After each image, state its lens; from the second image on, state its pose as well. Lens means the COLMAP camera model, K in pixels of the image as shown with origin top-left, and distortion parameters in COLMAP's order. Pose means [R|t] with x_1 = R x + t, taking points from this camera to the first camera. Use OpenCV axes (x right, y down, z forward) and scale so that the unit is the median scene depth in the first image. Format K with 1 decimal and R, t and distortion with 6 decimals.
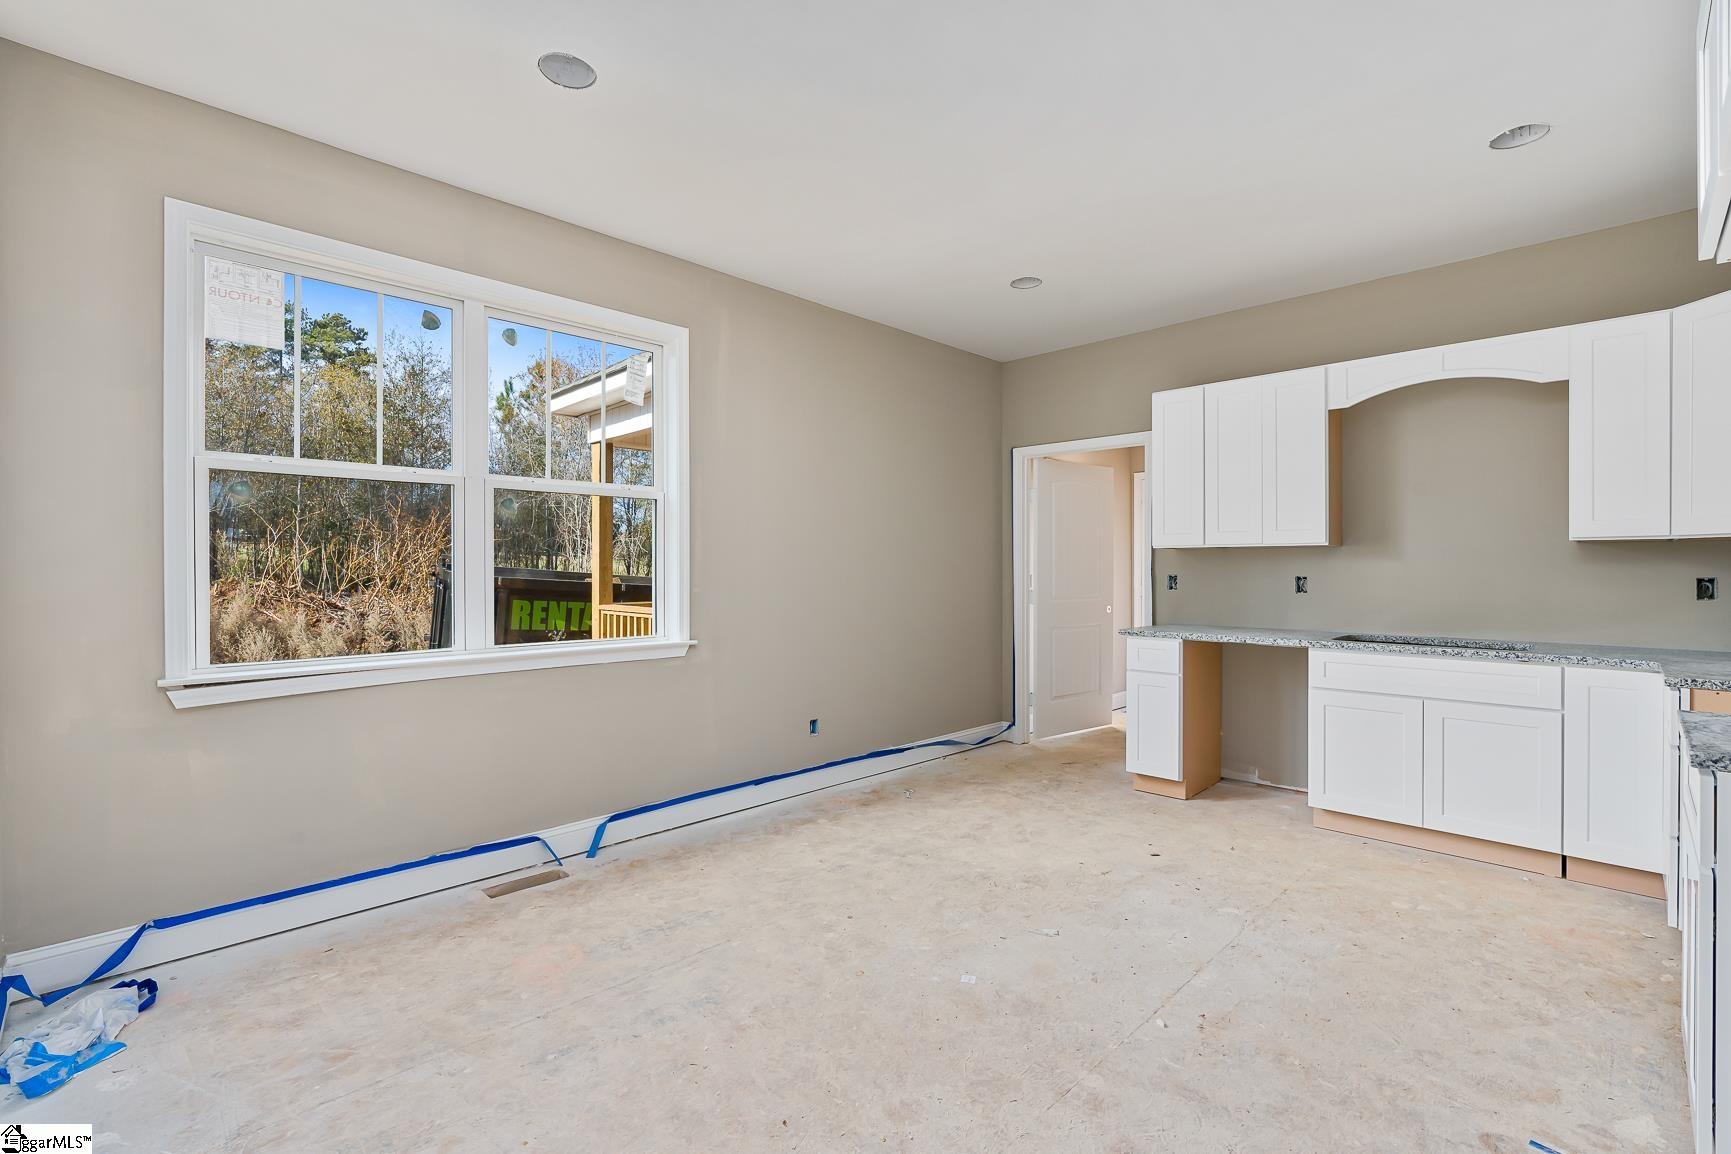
lens RADIAL K [[775.3, 0, 872.9], [0, 775.3, 574.2], [0, 0, 1]] dist [-0.002468, 0.000382]
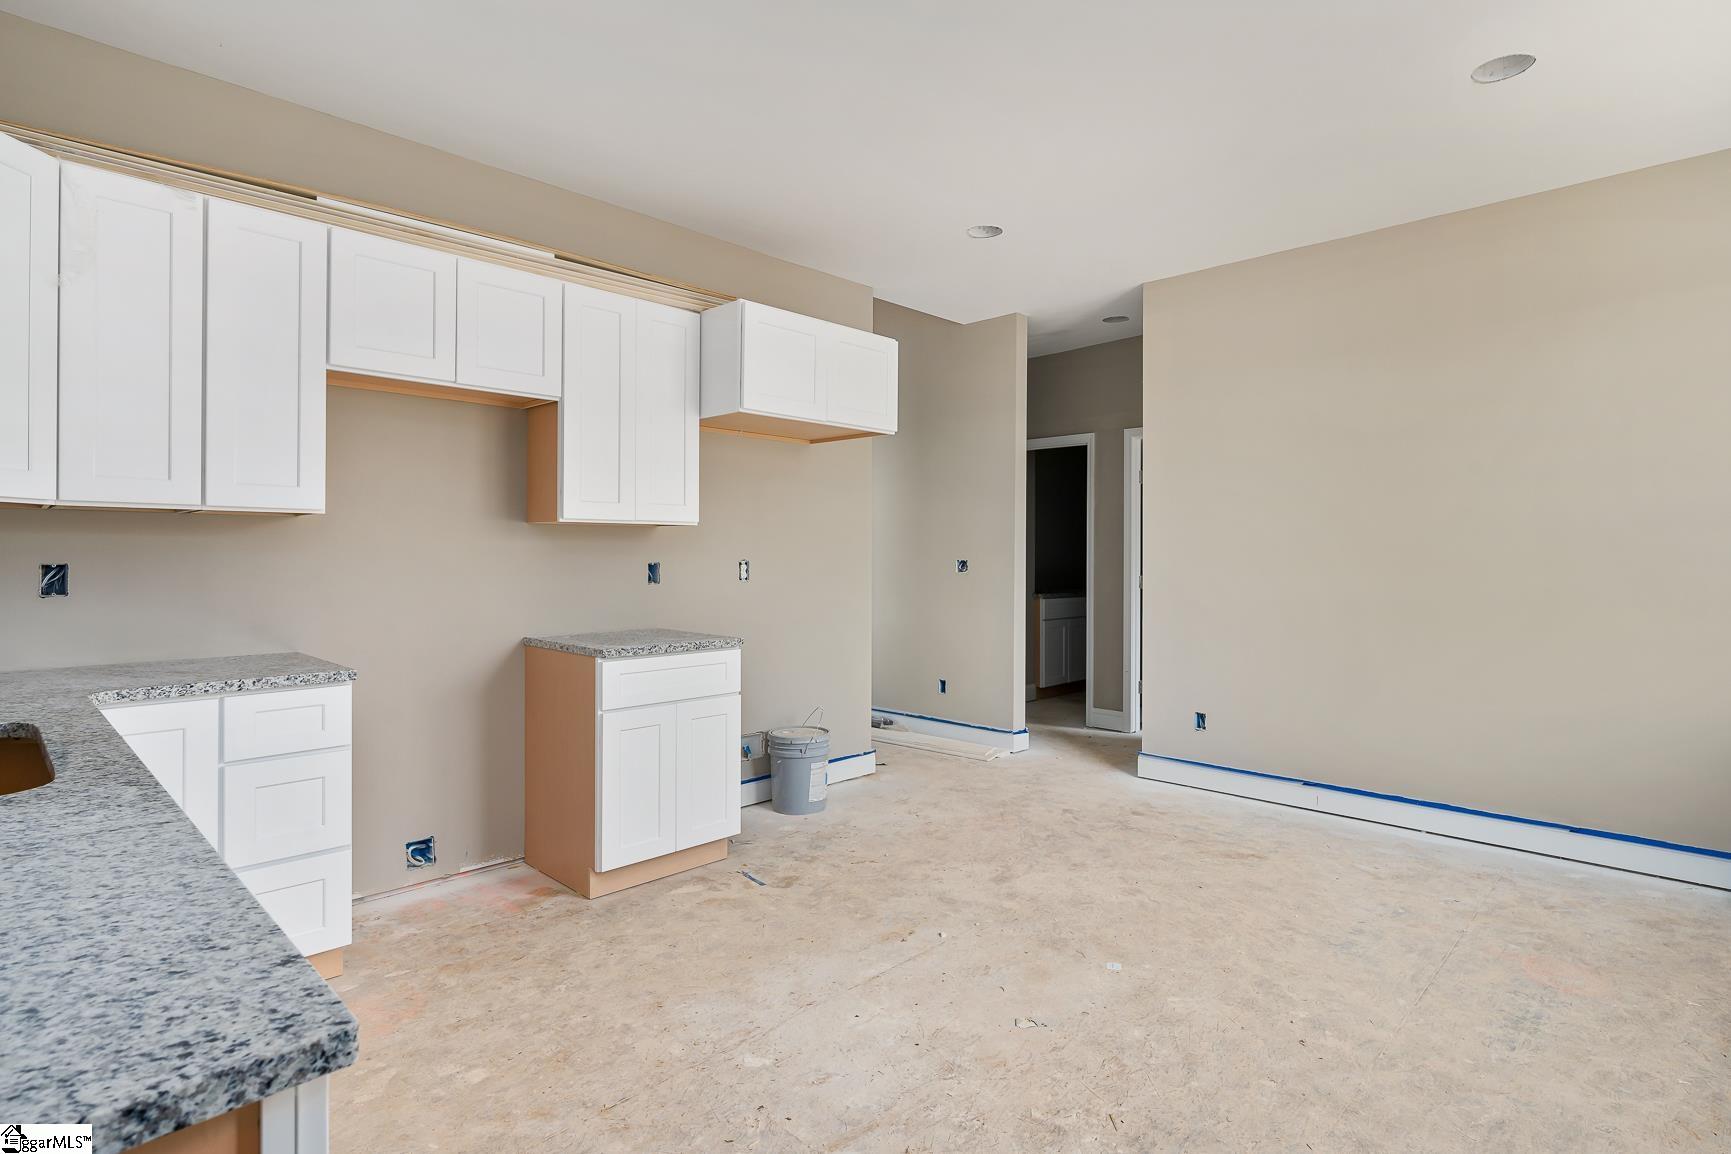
lens RADIAL K [[865.4, 0, 904.9], [0, 865.4, 550.7], [0, 0, 1]] dist [-0.003216, -0.000311]
pose [[-0.999650, -0.003424, -0.026218, 0.268775], [-0.003513, 0.999988, 0.003365, -0.007931], [0.026206, 0.003456, -0.999651, 1.336227]]
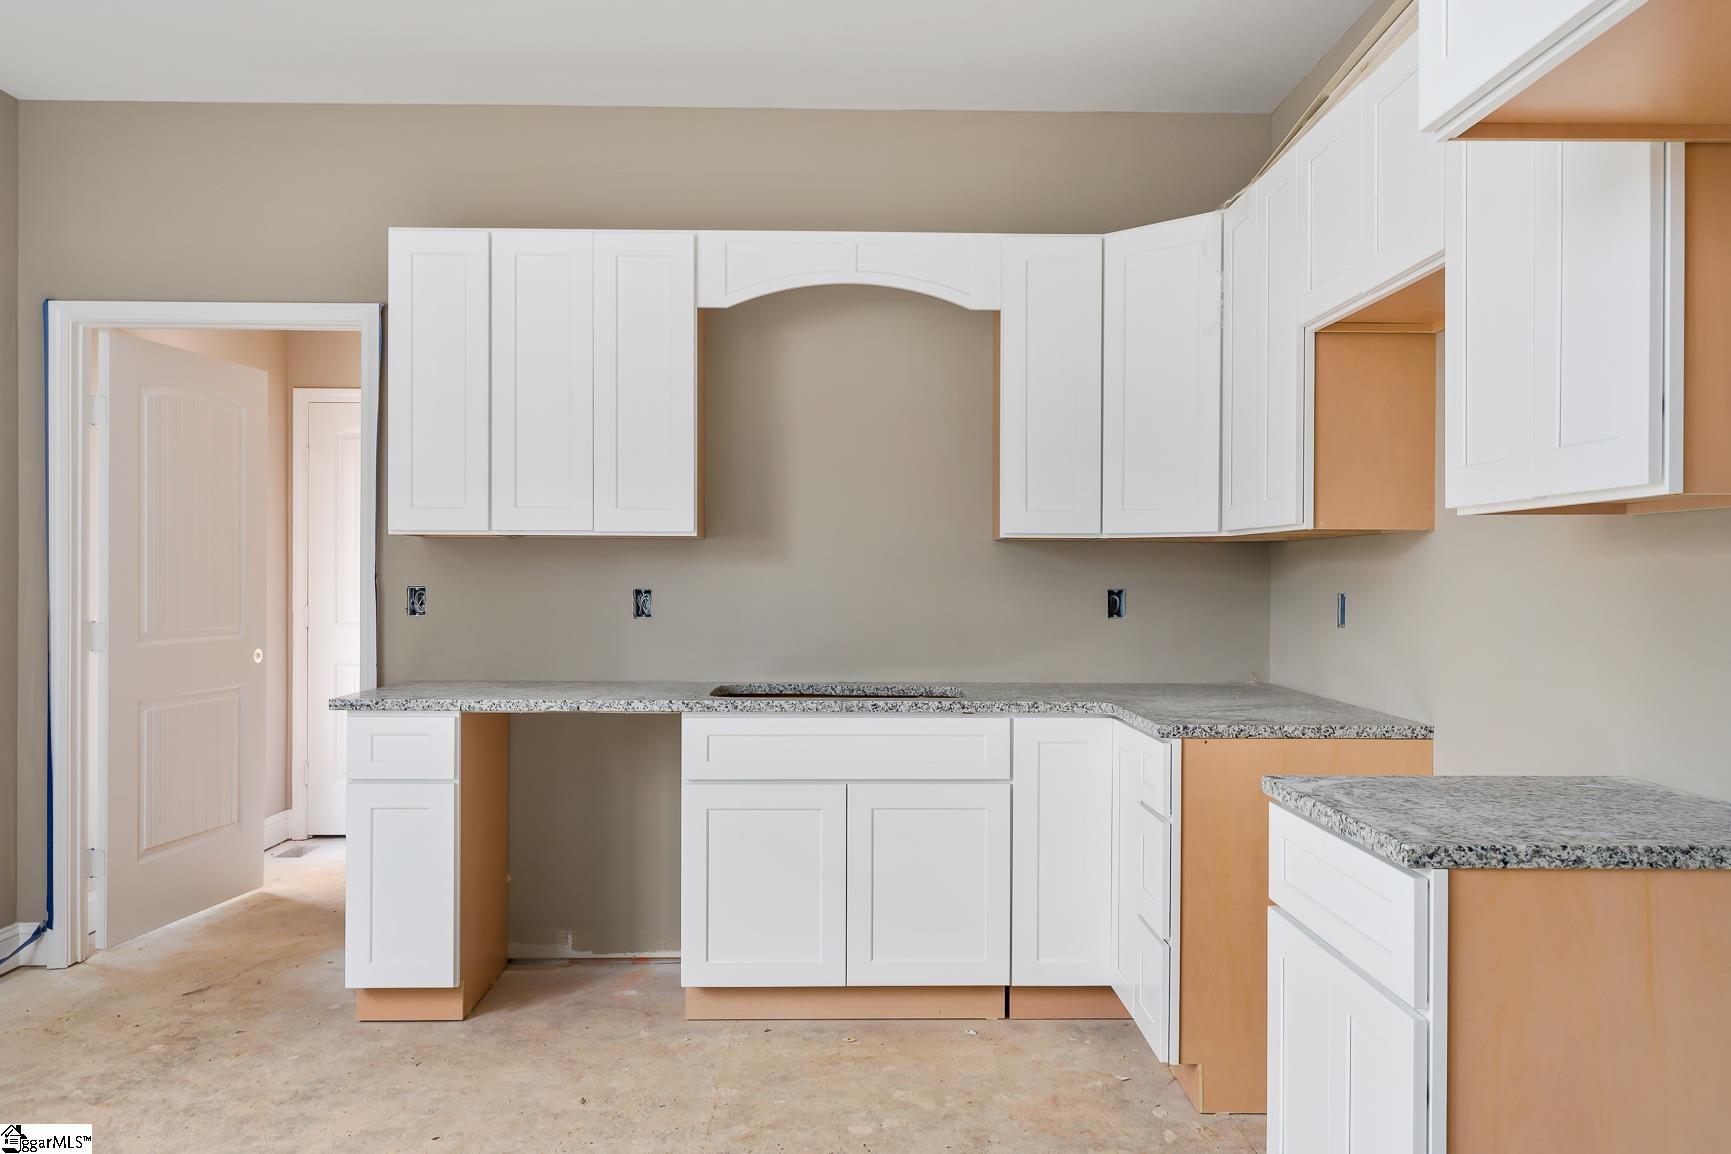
lens RADIAL K [[1337.2, 0, 869.9], [0, 1337.2, 582.5], [0, 0, 1]] dist [-0.000535, 0.005233]
pose [[0.702054, -0.000174, 0.712124, -0.048767], [0.000644, 1.000000, -0.000390, -0.001655], [-0.712124, 0.000732, 0.702054, 0.199029]]
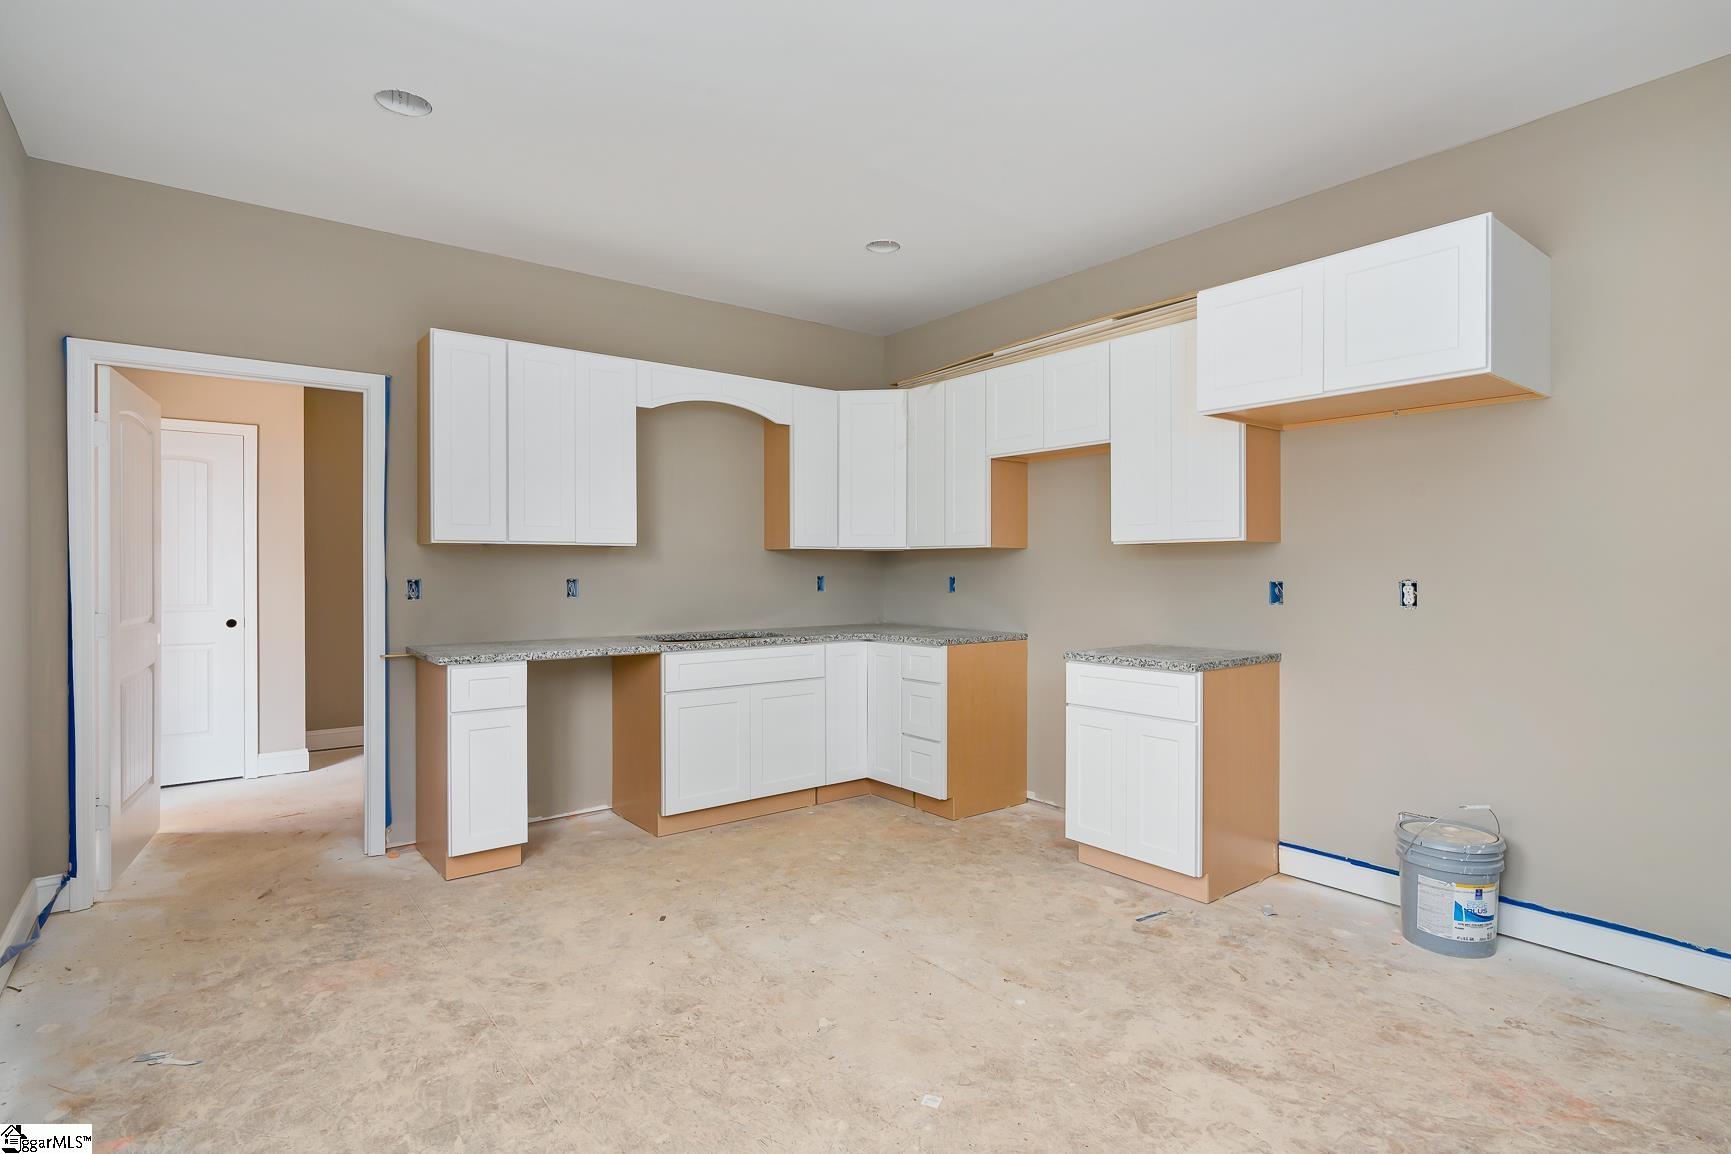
lens RADIAL K [[865.3, 0, 865.5], [0, 865.3, 577.0], [0, 0, 1]] dist [-0.005317, 0.000388]
pose [[0.131264, -0.008745, 0.991309, -0.468565], [0.008587, 0.999934, 0.007684, -0.005037], [-0.991310, 0.007504, 0.131331, 0.603920]]
